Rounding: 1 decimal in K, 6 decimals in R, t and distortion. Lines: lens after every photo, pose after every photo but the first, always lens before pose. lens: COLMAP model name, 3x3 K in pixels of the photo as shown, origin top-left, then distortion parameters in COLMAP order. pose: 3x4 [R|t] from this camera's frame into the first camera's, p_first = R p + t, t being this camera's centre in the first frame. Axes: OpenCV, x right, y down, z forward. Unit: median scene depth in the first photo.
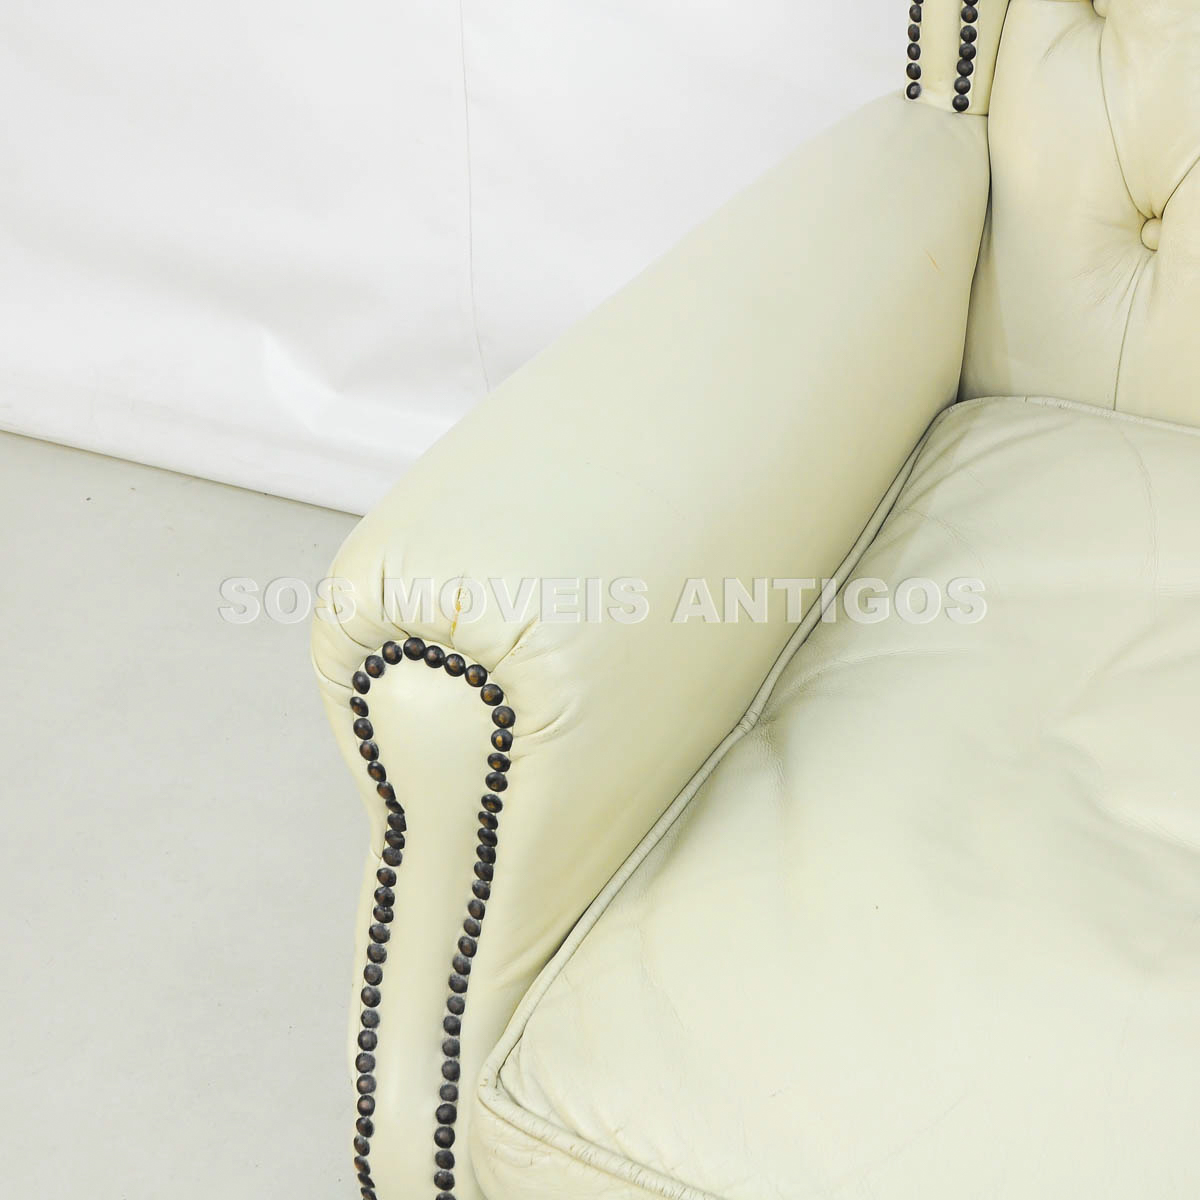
lens RADIAL K [[2059.1, 0, 670.4], [0, 2059.1, 640.7], [0, 0, 1]] dist [-0.008815, 0.174639]
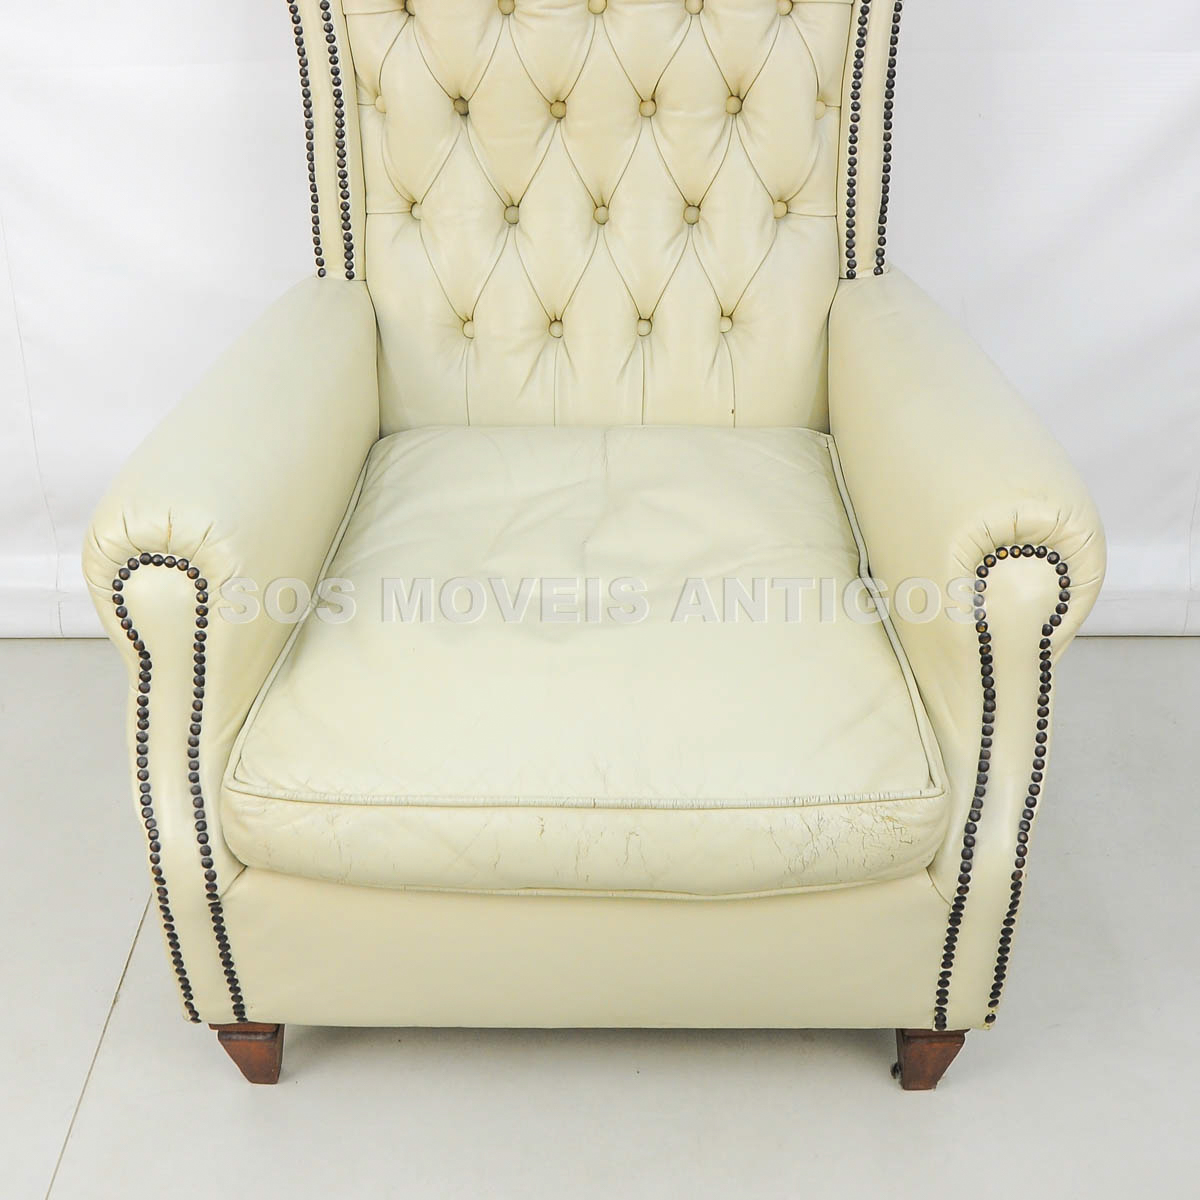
lens RADIAL K [[1788.1, 0, 600.0], [0, 1788.1, 600.0], [0, 0, 1]] dist [-0.164649, 0.136624]
pose [[0.935765, -0.176002, 0.305559, -0.218675], [0.217931, 0.969886, -0.108754, 0.281514], [-0.277217, 0.168359, 0.945942, -0.573273]]
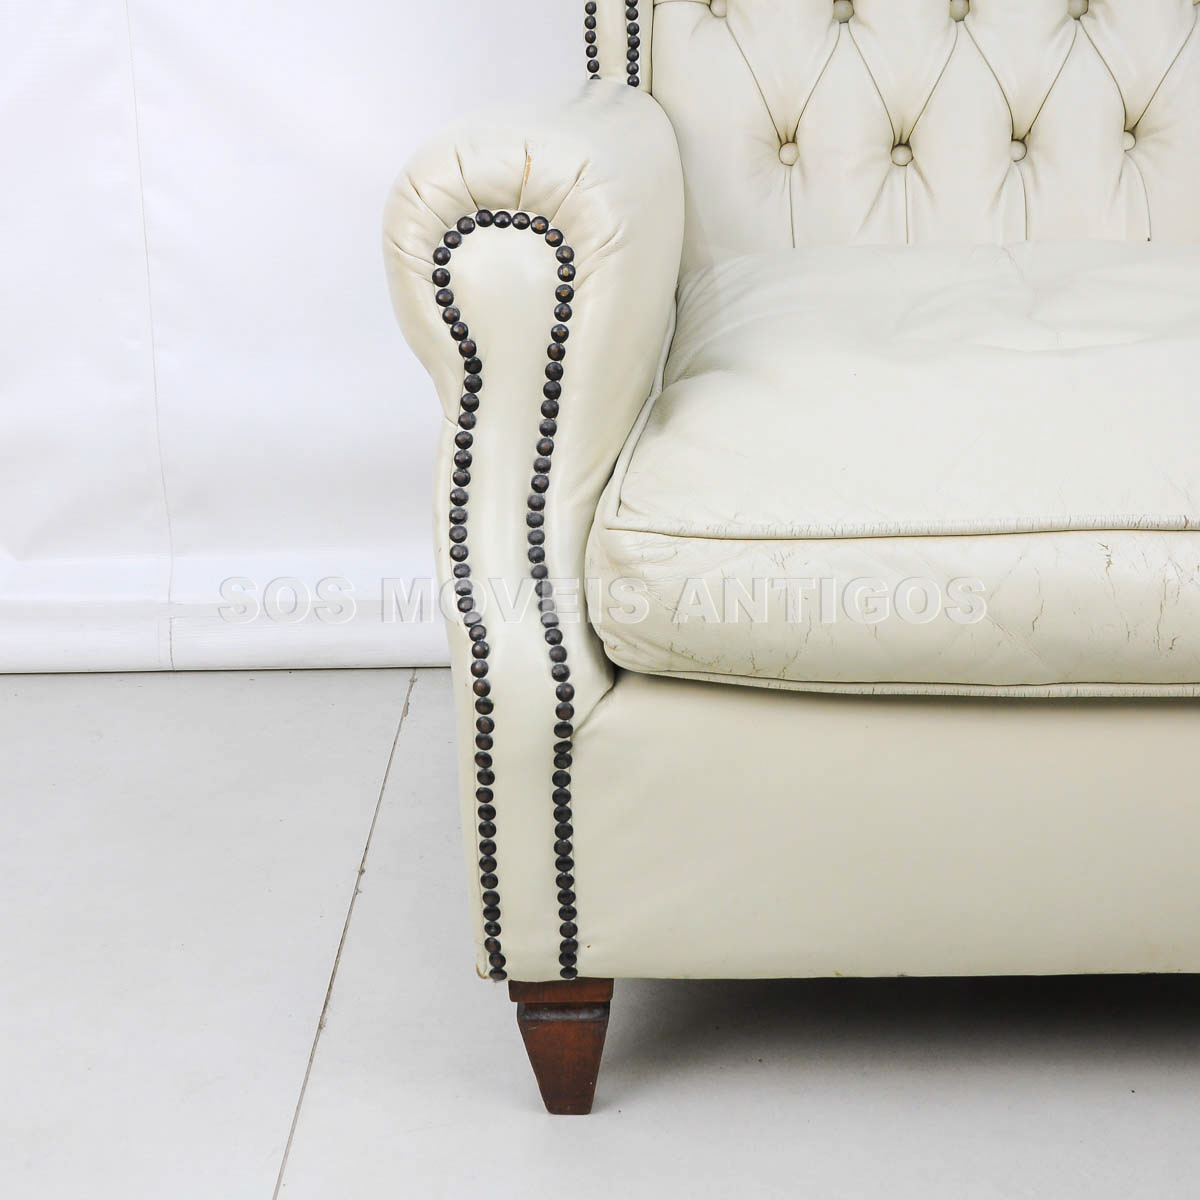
lens RADIAL K [[1976.1, 0, 558.5], [0, 1976.1, 646.2], [0, 0, 1]] dist [-0.016529, 0.152889]
pose [[0.933917, -0.115414, 0.338347, -0.491474], [0.223626, 0.927019, -0.301045, 0.587751], [-0.278909, 0.356814, 0.891568, -0.013653]]
